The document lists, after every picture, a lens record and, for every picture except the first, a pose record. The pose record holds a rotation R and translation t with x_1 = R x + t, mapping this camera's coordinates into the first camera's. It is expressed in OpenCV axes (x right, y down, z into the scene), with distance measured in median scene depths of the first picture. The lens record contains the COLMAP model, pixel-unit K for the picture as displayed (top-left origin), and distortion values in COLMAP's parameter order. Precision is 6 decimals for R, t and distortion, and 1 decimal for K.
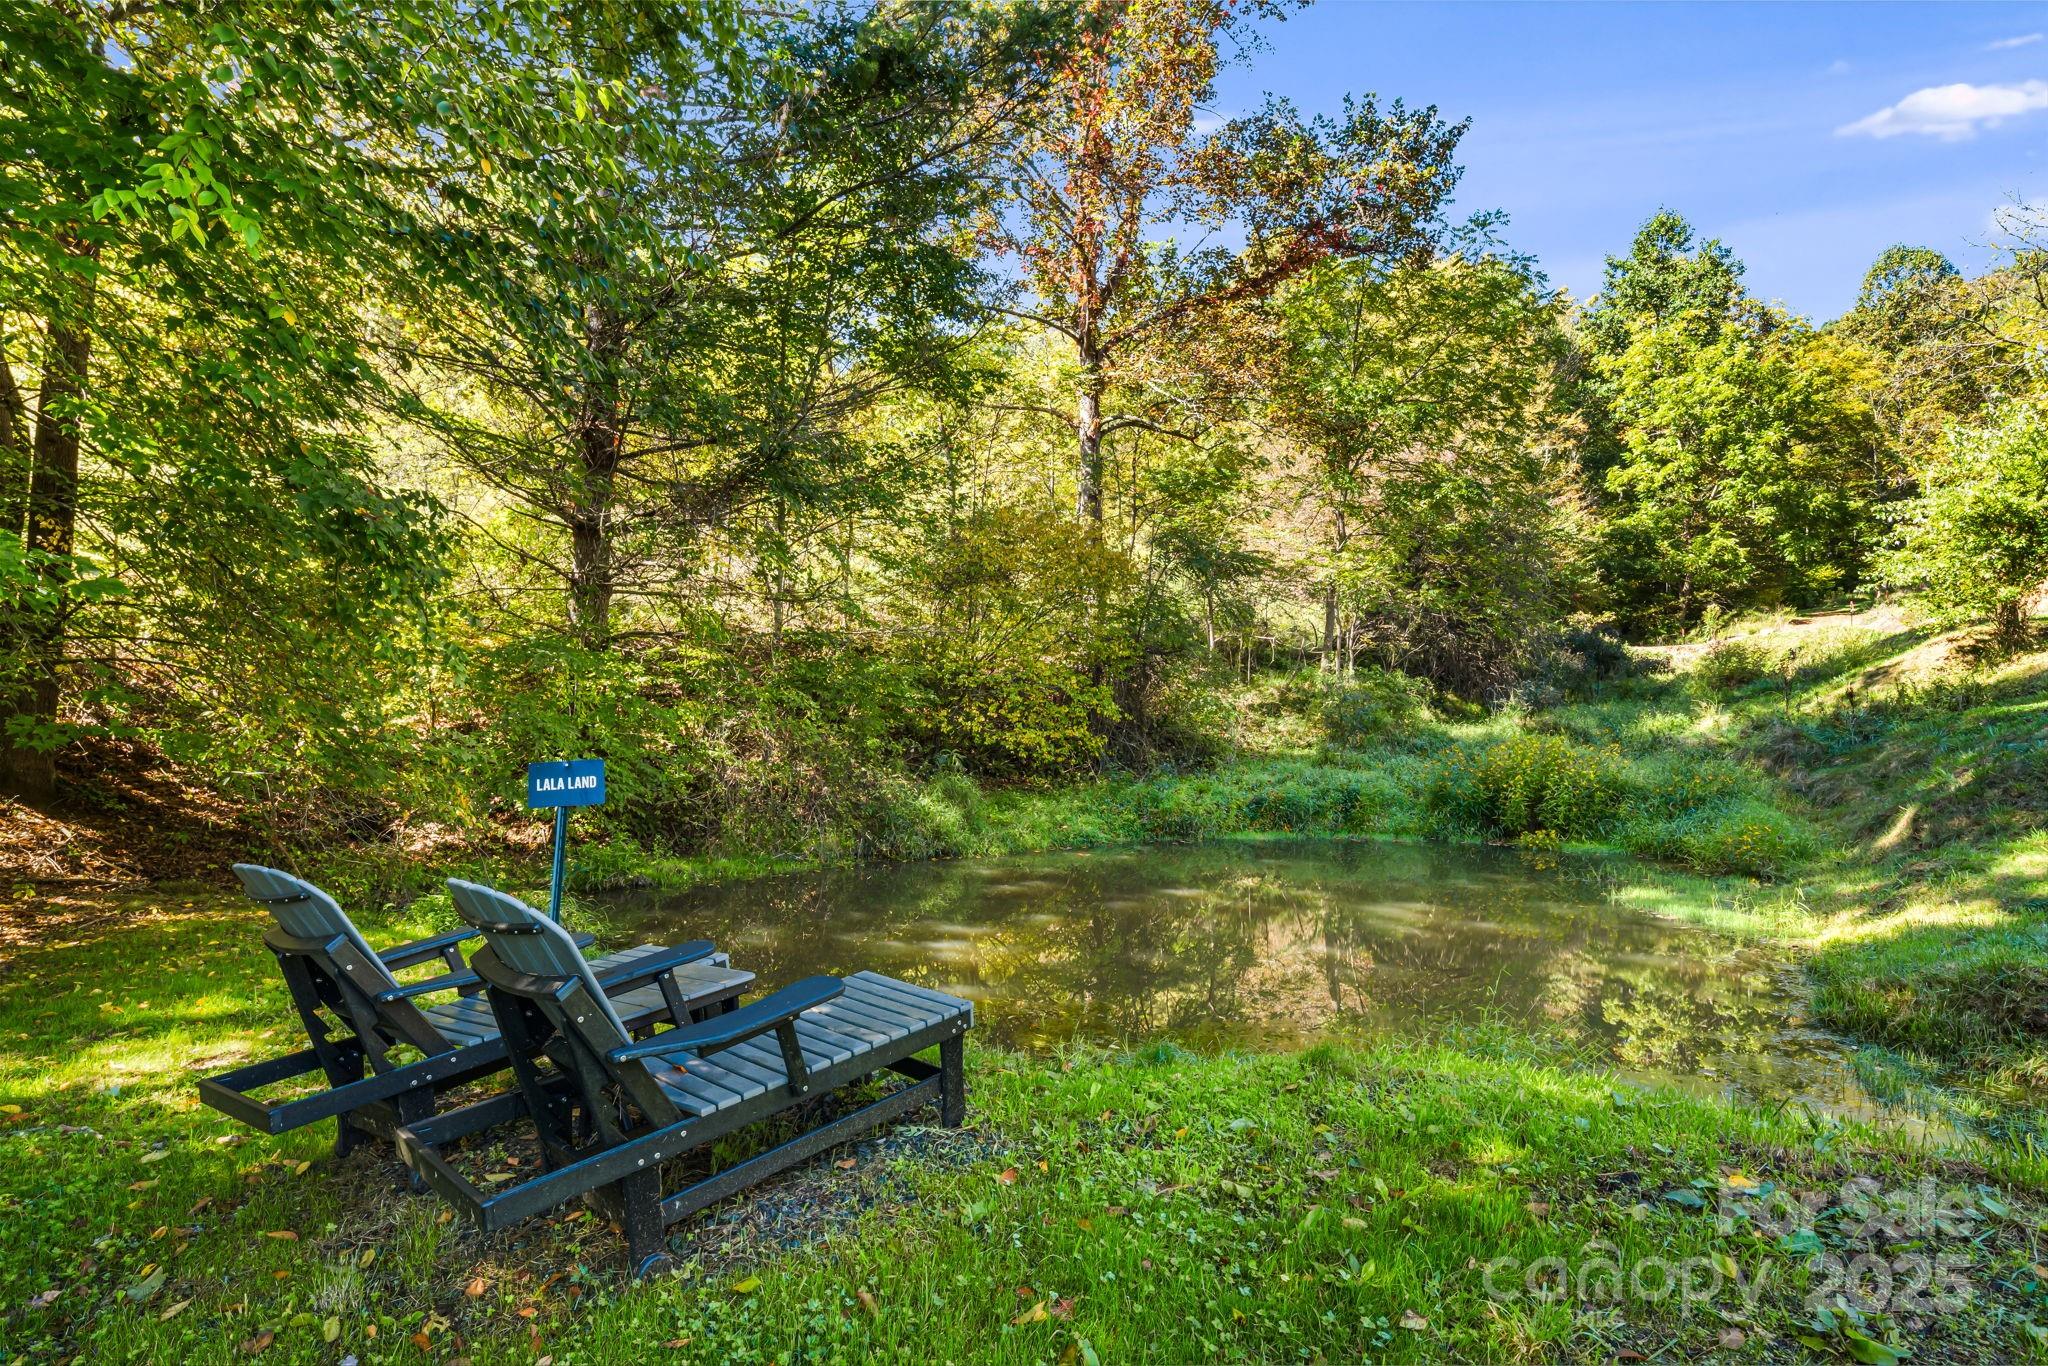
lens RADIAL K [[1018.0, 0, 1024.0], [0, 1018.0, 683.0], [0, 0, 1]] dist [0.017995, 0.000298]
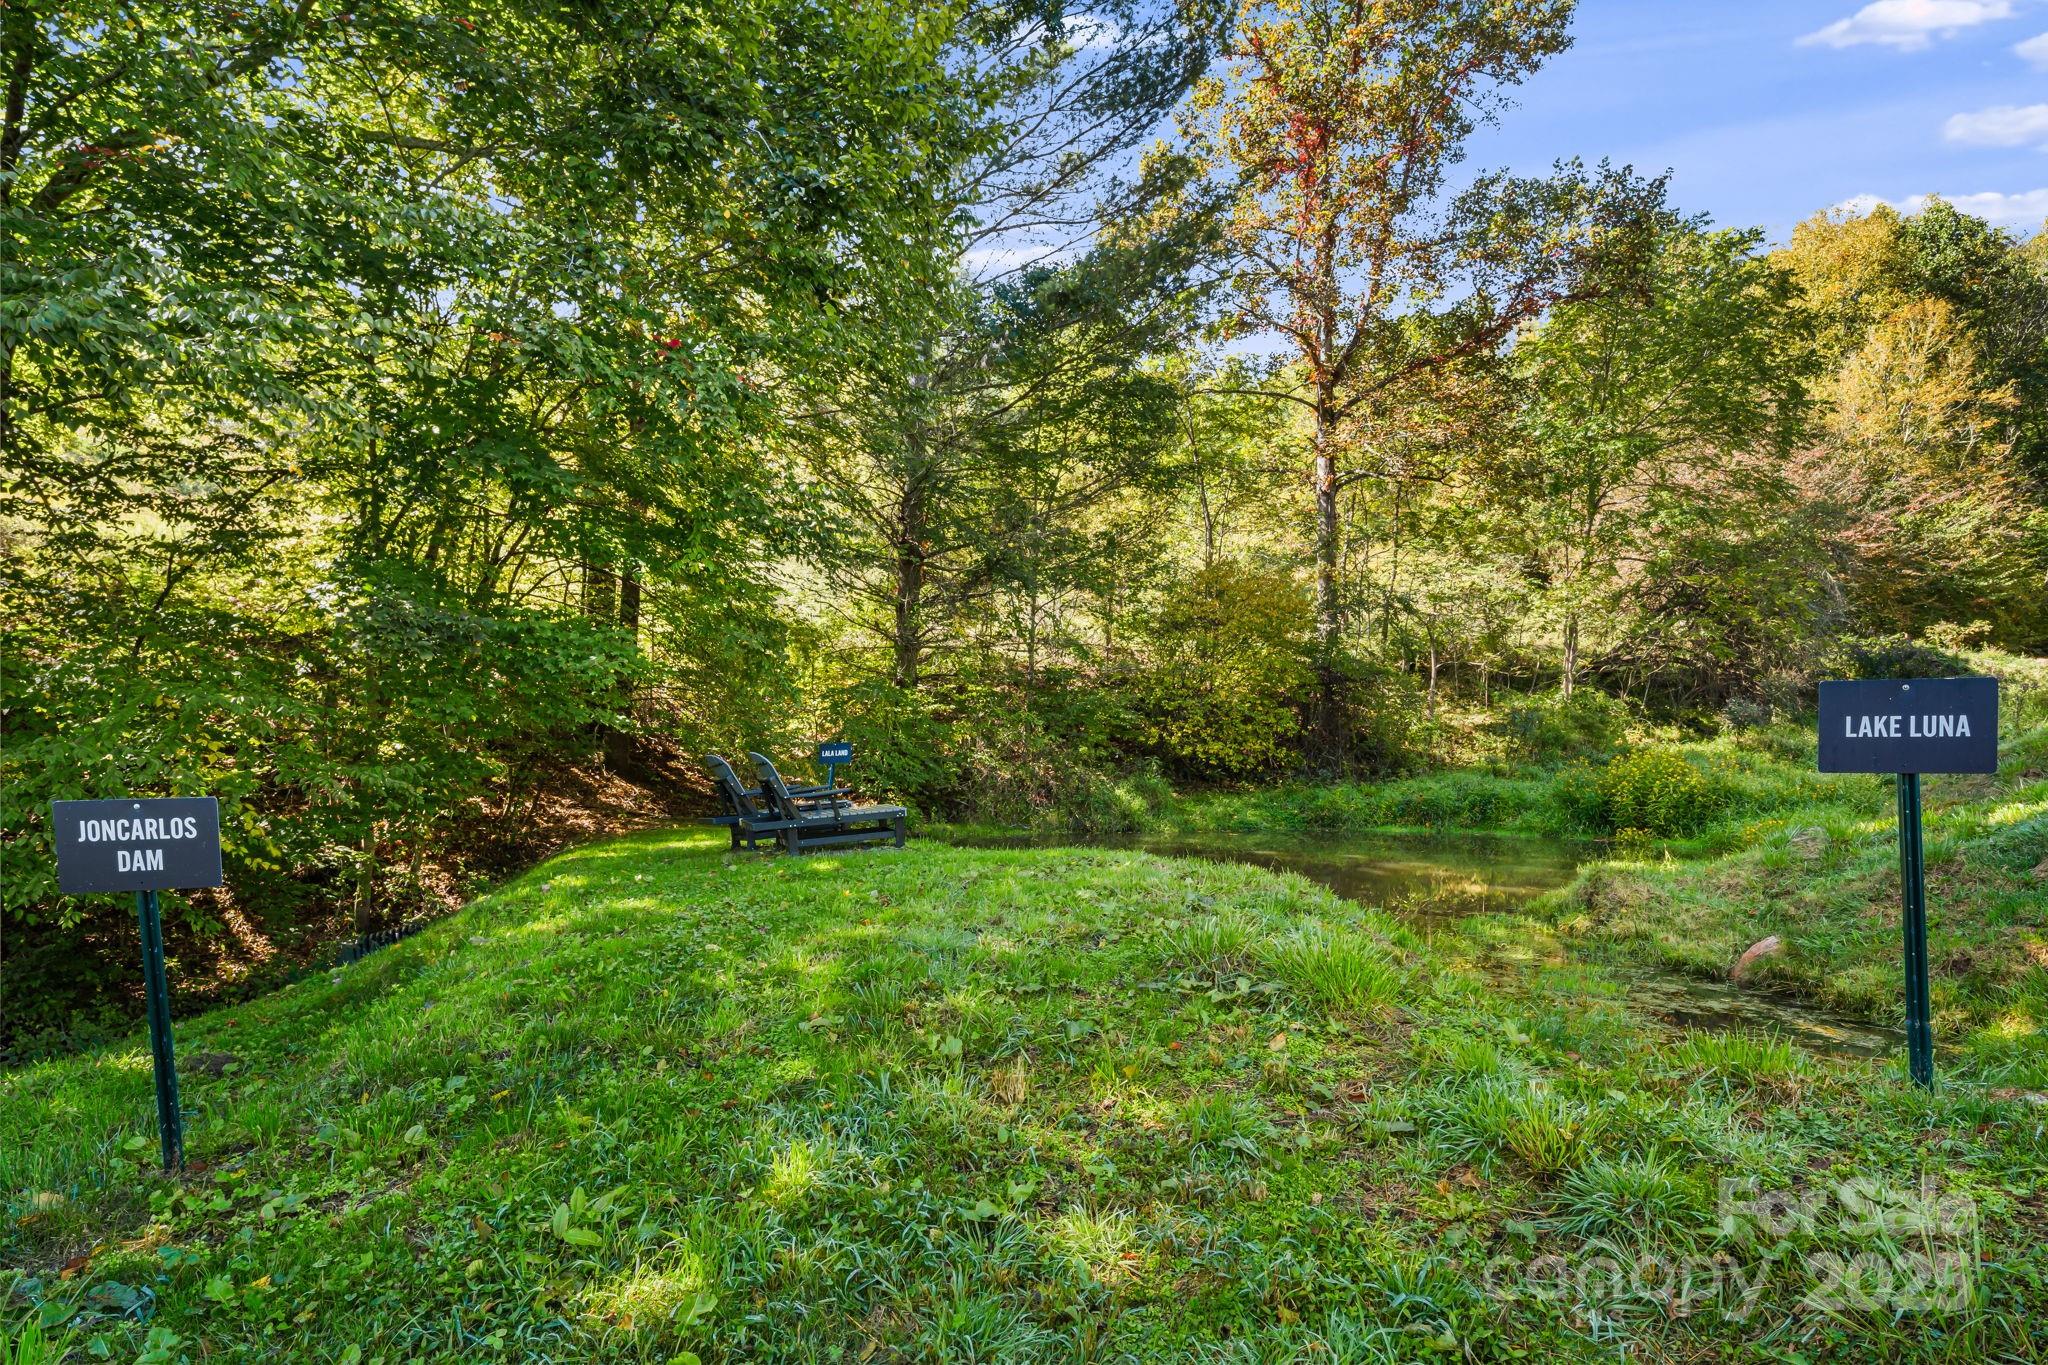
lens RADIAL K [[1018.0, 0, 1024.0], [0, 1018.0, 682.5], [0, 0, 1]] dist [0.017995, 0.000298]
pose [[0.933967, -0.020524, -0.356769, 0.239807], [0.010298, 0.999481, -0.030539, 0.007501], [0.357210, 0.024849, 0.933693, -0.291721]]
